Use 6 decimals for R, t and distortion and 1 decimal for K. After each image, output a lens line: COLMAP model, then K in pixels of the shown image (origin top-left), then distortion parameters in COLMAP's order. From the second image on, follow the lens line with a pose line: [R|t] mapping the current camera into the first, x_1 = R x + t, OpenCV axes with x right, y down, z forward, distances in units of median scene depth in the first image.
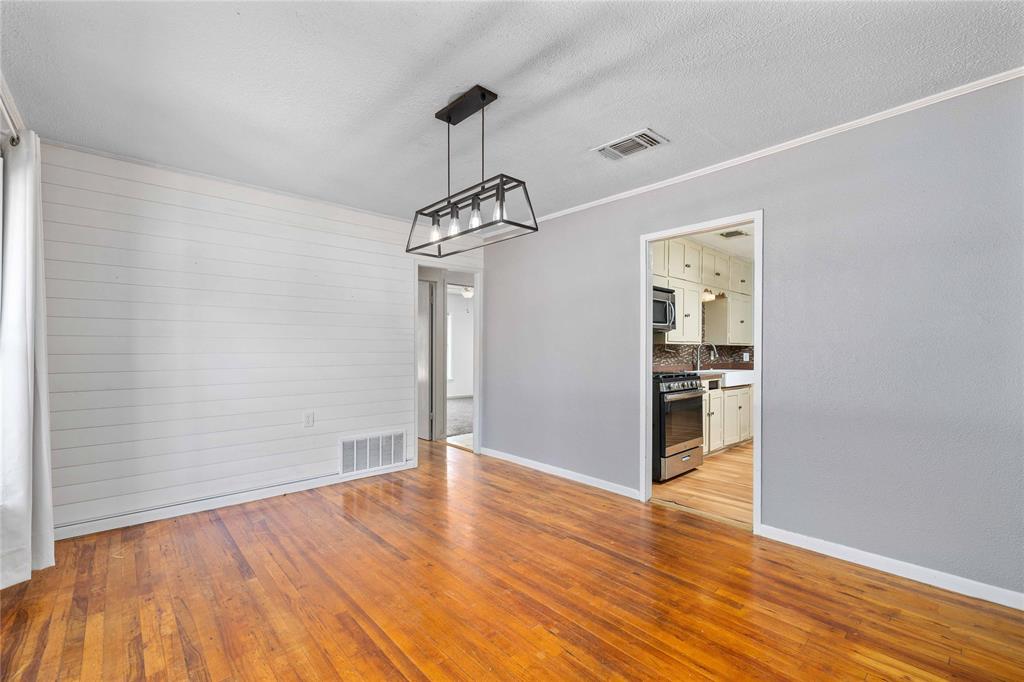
lens RADIAL K [[434.7, 0, 508.8], [0, 434.7, 347.8], [0, 0, 1]] dist [0.002587, -0.000078]
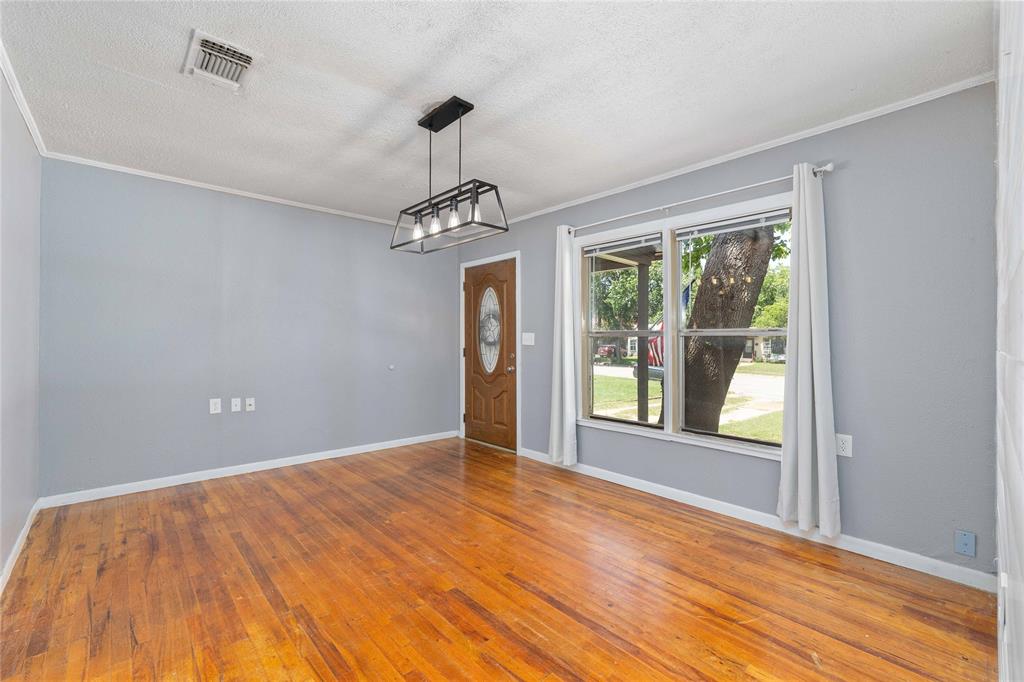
lens RADIAL K [[434.7, 0, 508.2], [0, 434.7, 340.0], [0, 0, 1]] dist [0.002587, -0.000078]
pose [[-0.999971, -0.007313, -0.001925, -0.250064], [-0.007300, 0.999951, -0.006698, 0.010885], [0.001973, -0.006684, -0.999976, 2.027904]]
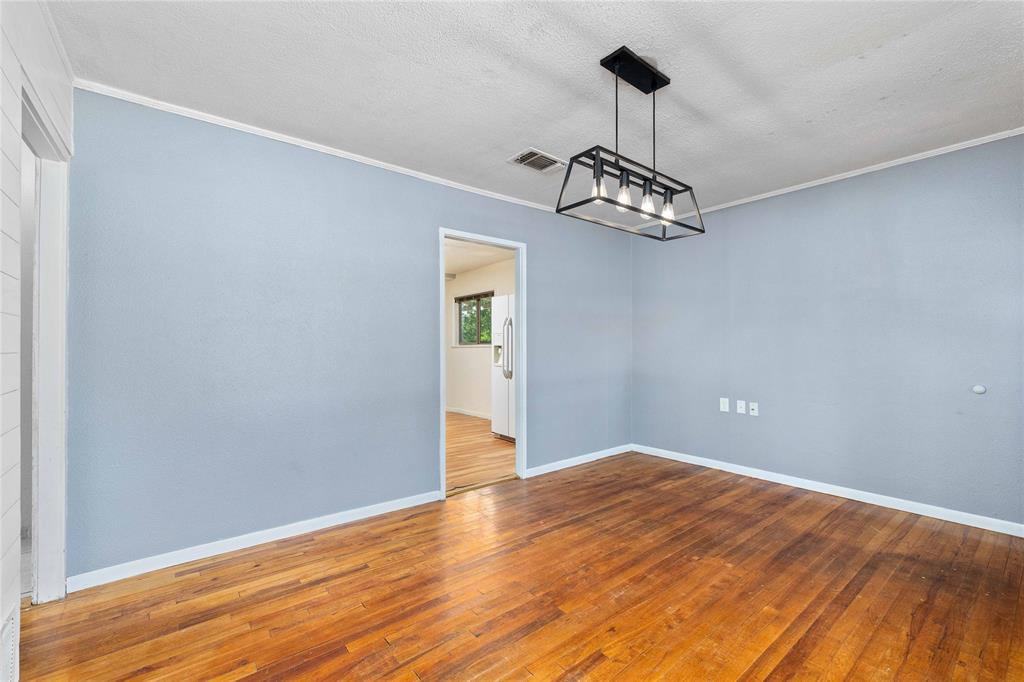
lens RADIAL K [[434.7, 0, 511.1], [0, 434.7, 340.8], [0, 0, 1]] dist [0.002587, -0.000078]
pose [[0.058941, 0.008673, 0.998224, -0.981398], [0.000350, 0.999962, -0.008709, 0.009187], [-0.998261, 0.000863, 0.058936, 1.174462]]
